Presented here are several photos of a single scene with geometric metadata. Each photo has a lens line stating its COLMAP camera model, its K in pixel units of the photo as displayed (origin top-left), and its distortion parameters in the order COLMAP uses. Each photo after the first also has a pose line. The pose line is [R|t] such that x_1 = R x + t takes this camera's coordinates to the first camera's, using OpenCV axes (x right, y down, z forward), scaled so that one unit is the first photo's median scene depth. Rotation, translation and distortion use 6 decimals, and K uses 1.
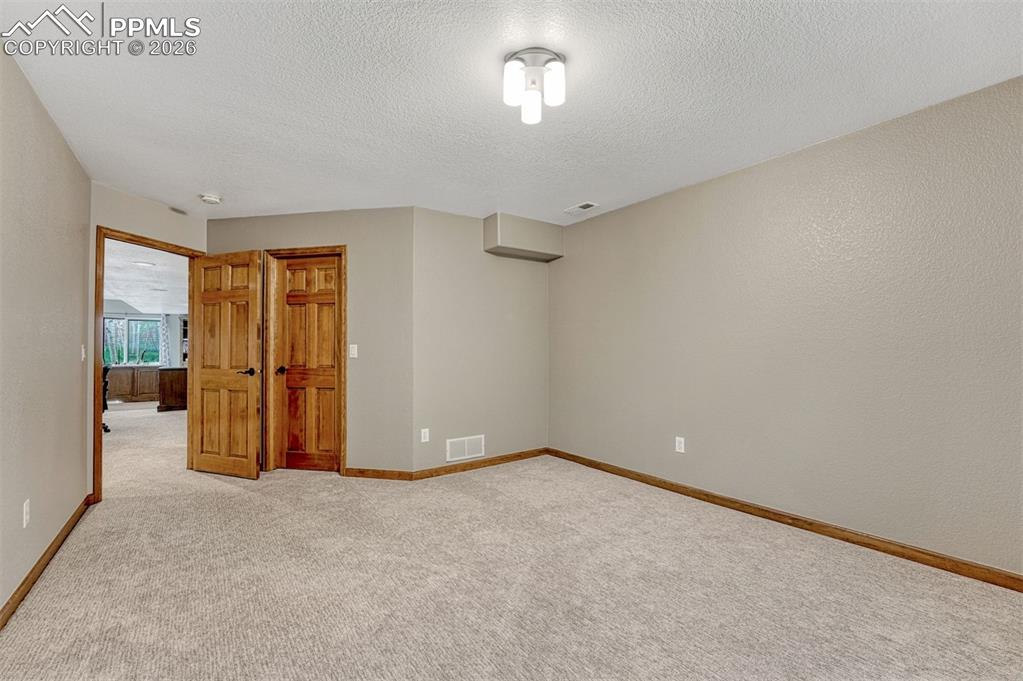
lens RADIAL K [[437.6, 0, 511.5], [0, 437.6, 340.5], [0, 0, 1]] dist [-0.002431, -0.000259]
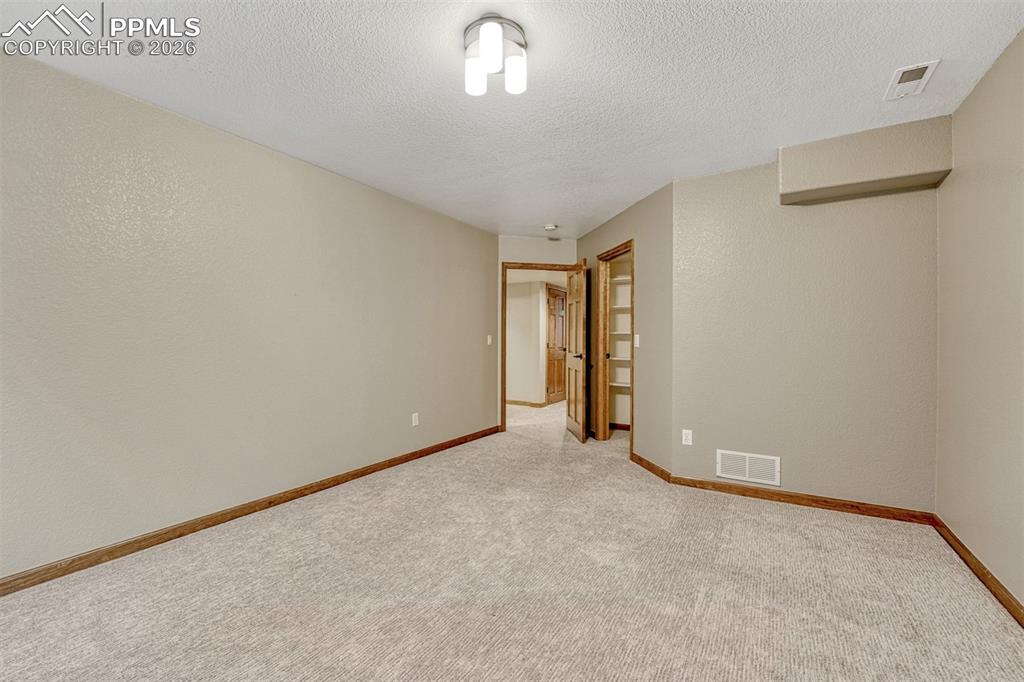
lens RADIAL K [[431.7, 0, 509.8], [0, 431.7, 338.2], [0, 0, 1]] dist [-0.004797, -0.000256]
pose [[0.384185, 0.005073, -0.923242, 0.516268], [0.013786, 0.999842, 0.011231, 0.002422], [0.923153, -0.017042, 0.384055, 0.375689]]
